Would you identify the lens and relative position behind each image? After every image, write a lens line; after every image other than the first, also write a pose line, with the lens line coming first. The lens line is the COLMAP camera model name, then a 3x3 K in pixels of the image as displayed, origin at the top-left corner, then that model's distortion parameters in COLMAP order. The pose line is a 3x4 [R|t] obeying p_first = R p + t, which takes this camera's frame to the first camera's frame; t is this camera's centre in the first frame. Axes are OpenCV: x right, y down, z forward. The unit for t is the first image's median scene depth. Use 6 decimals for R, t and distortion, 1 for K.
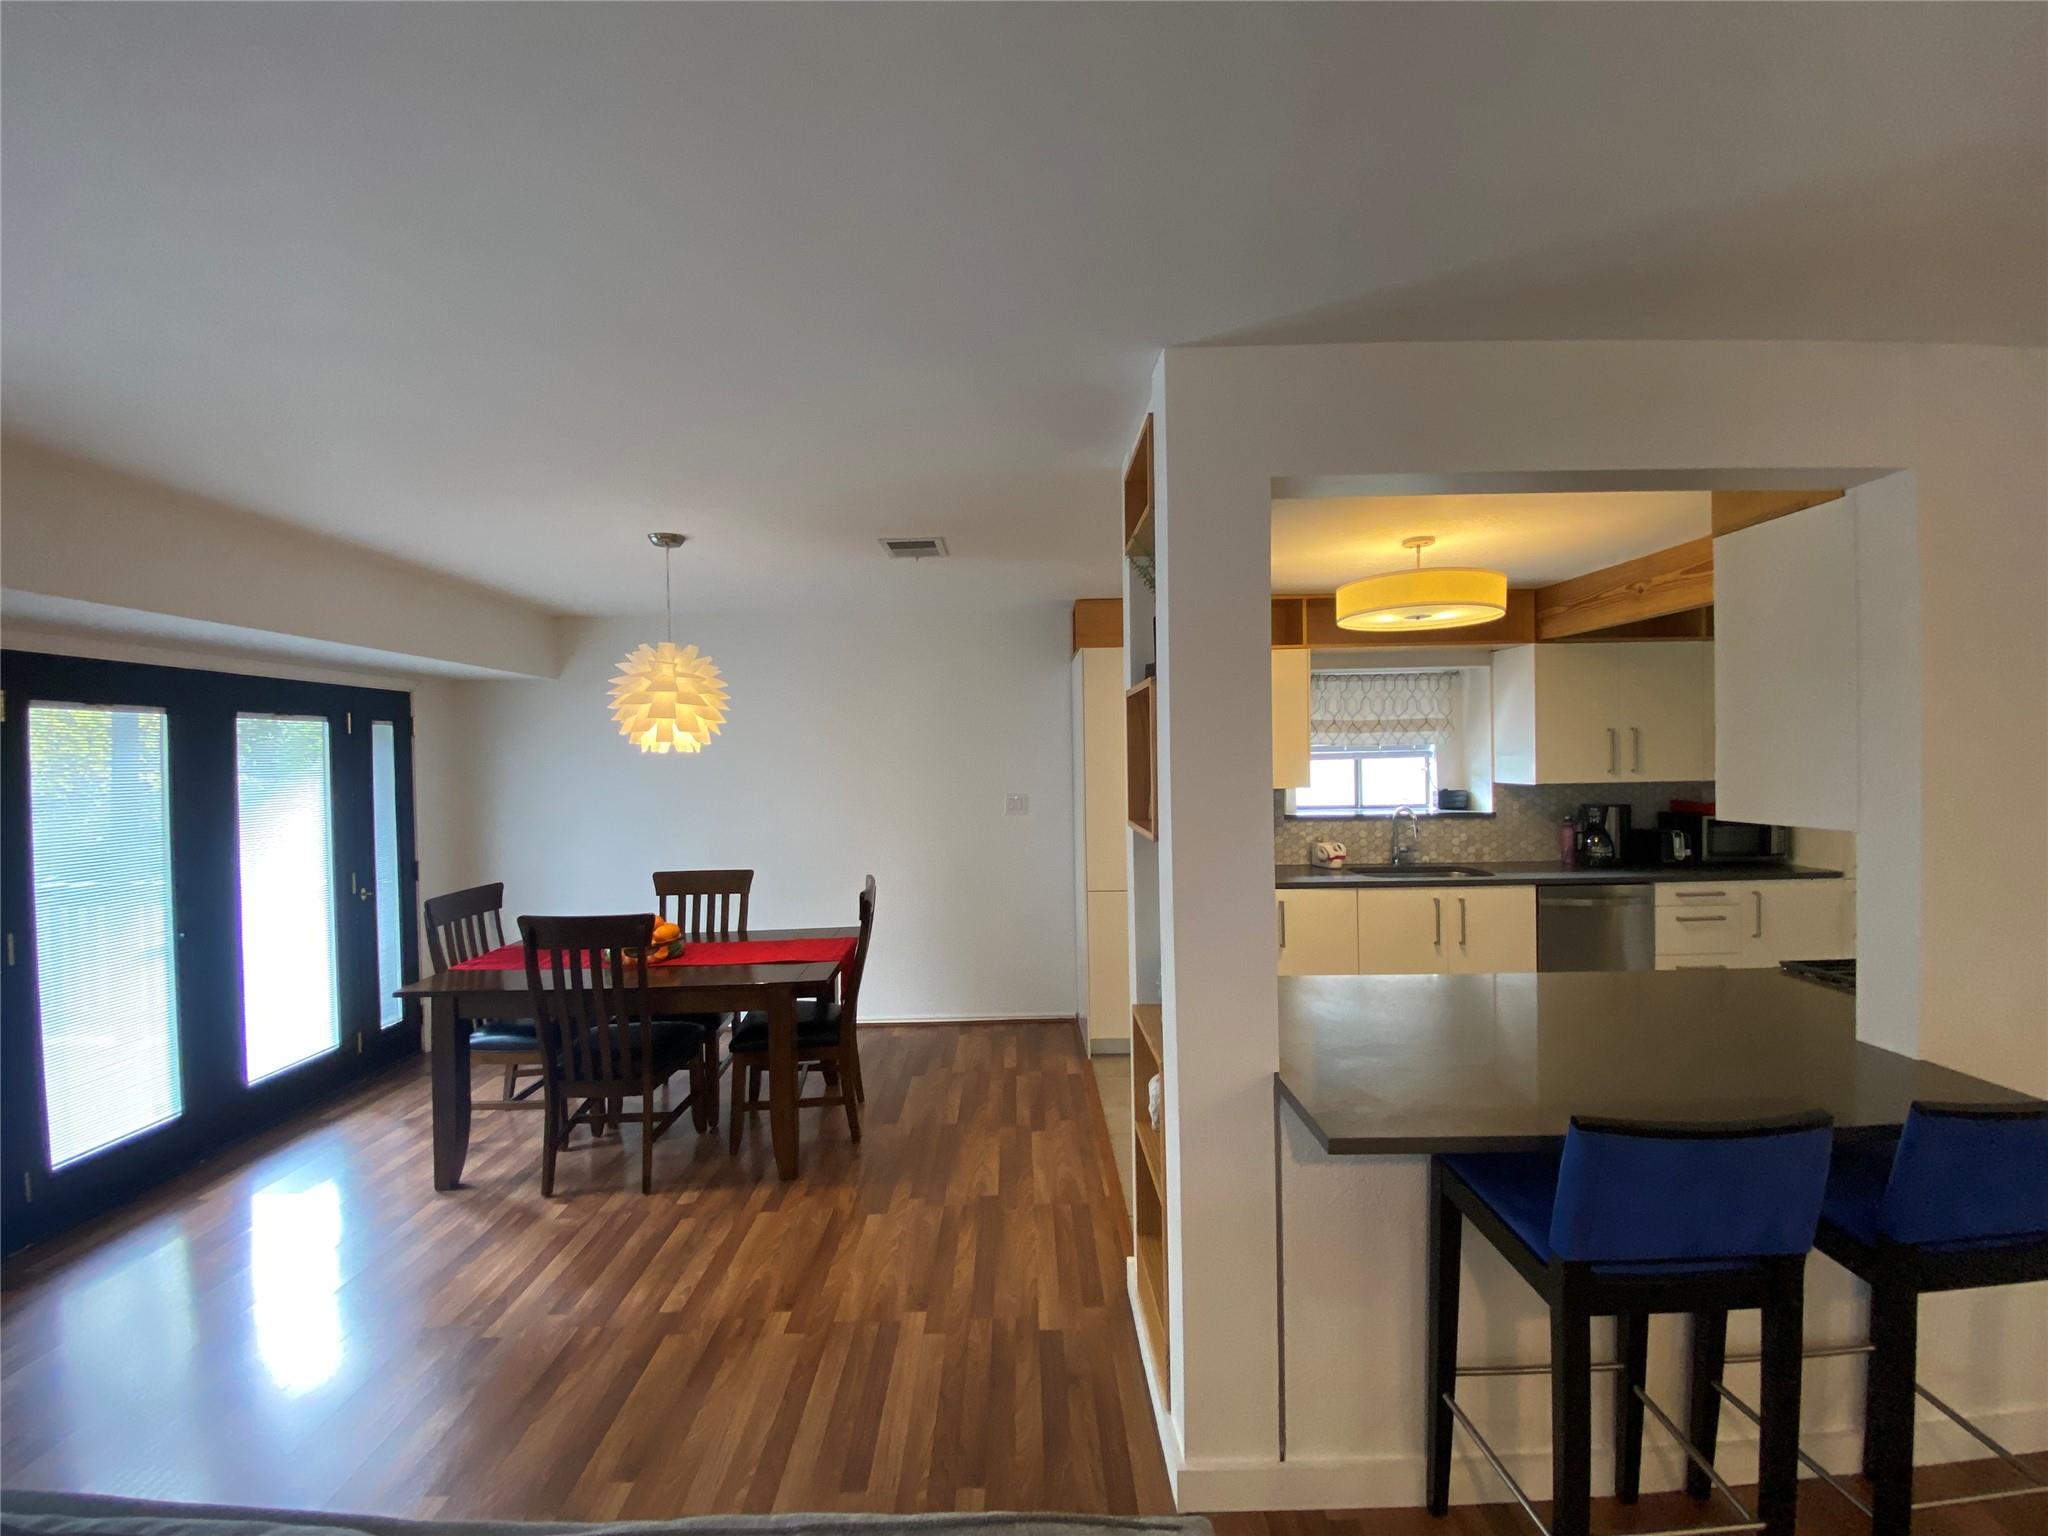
lens RADIAL K [[807.4, 0, 1024.0], [0, 807.4, 768.0], [0, 0, 1]] dist [0.001641, 0.000046]
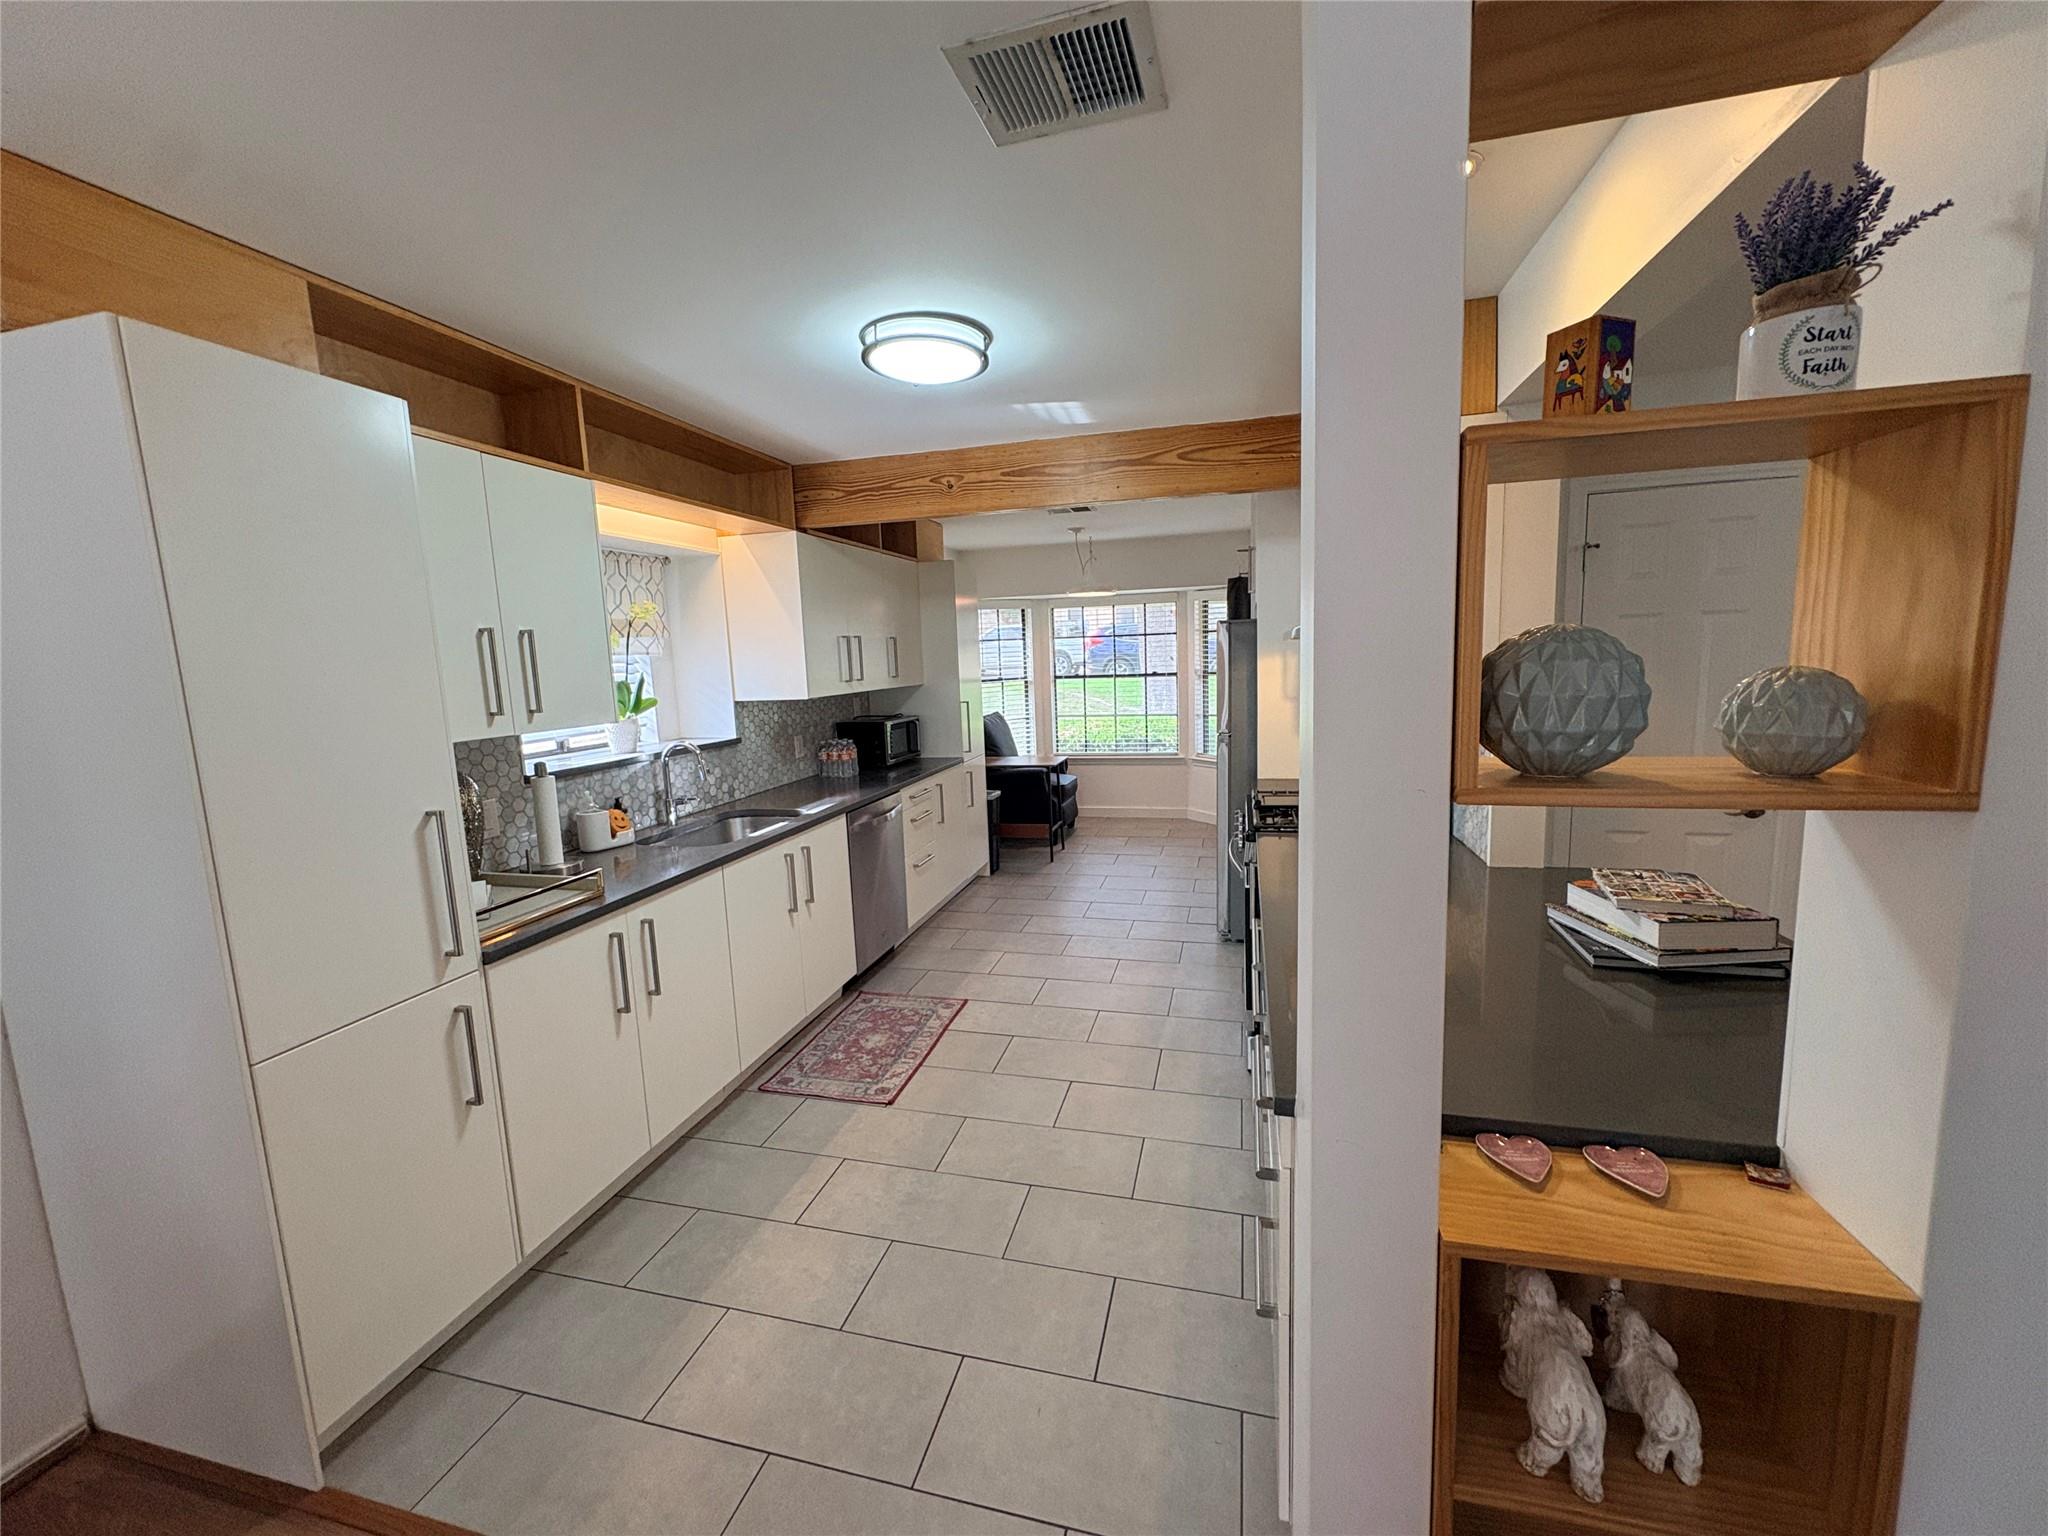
lens RADIAL K [[825.3, 0, 1016.4], [0, 825.3, 766.1], [0, 0, 1]] dist [0.000301, -0.000083]
pose [[0.271092, -0.126436, 0.954213, -0.143581], [0.046980, 0.991892, 0.118082, -0.002179], [-0.961406, 0.012818, 0.274834, 0.505984]]
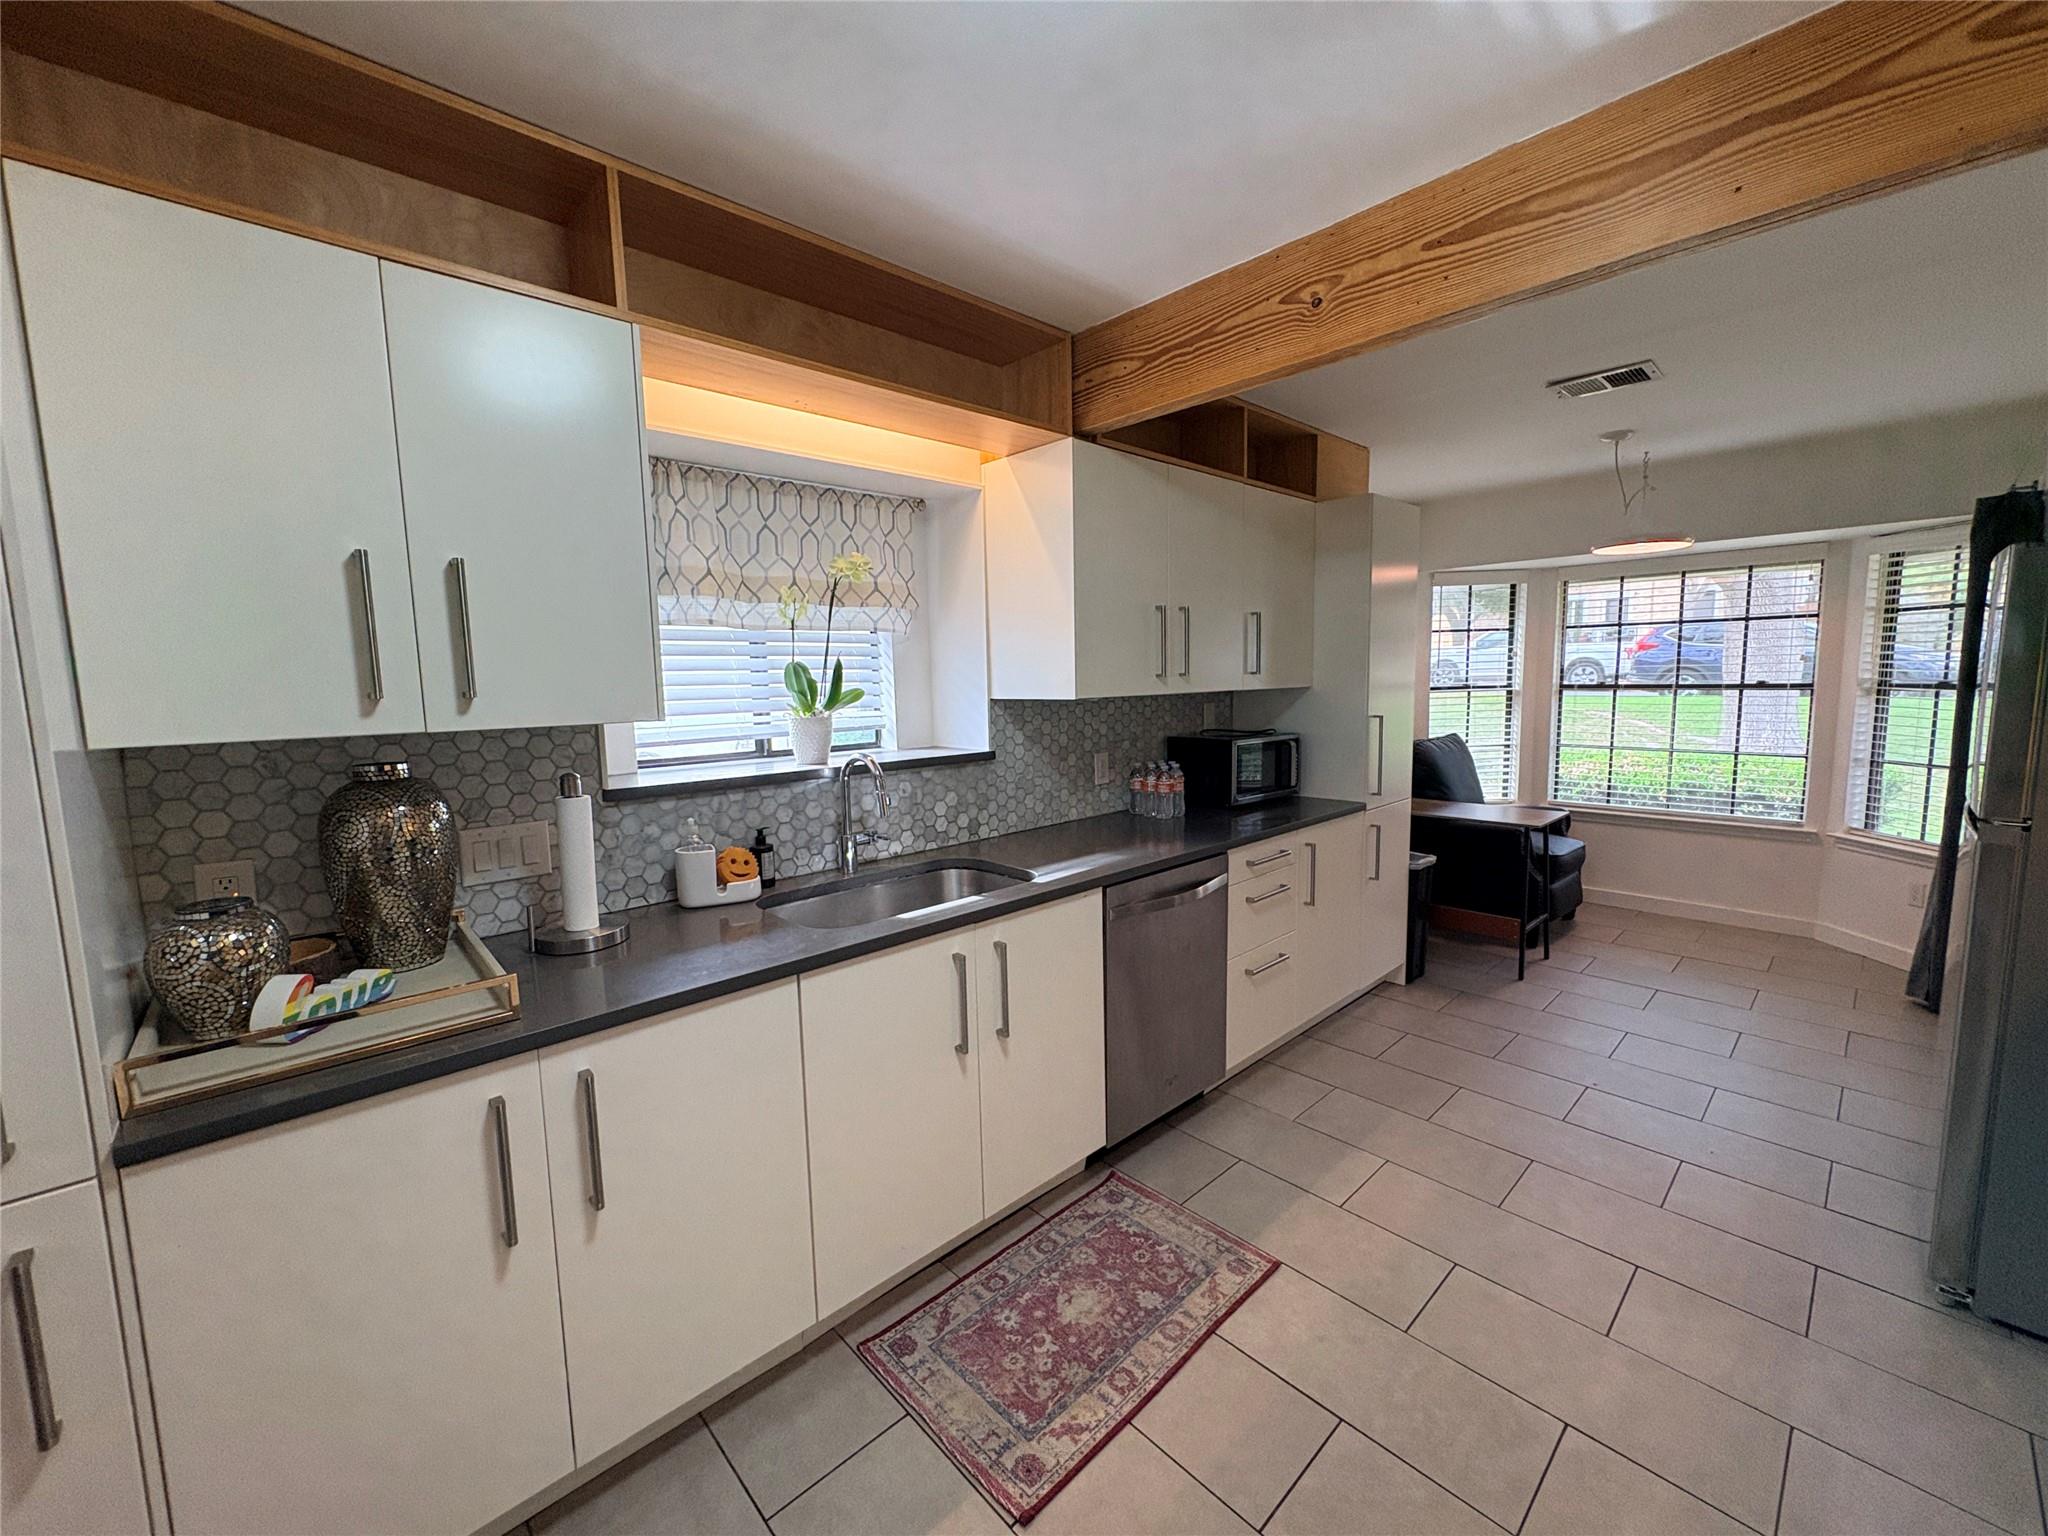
lens RADIAL K [[825.3, 0, 1016.4], [0, 825.3, 766.1], [0, 0, 1]] dist [0.000301, -0.000083]
pose [[0.735957, -0.075040, 0.672856, 0.200486], [0.019038, 0.995739, 0.090226, 0.012647], [-0.676760, -0.053593, 0.734250, 0.562996]]
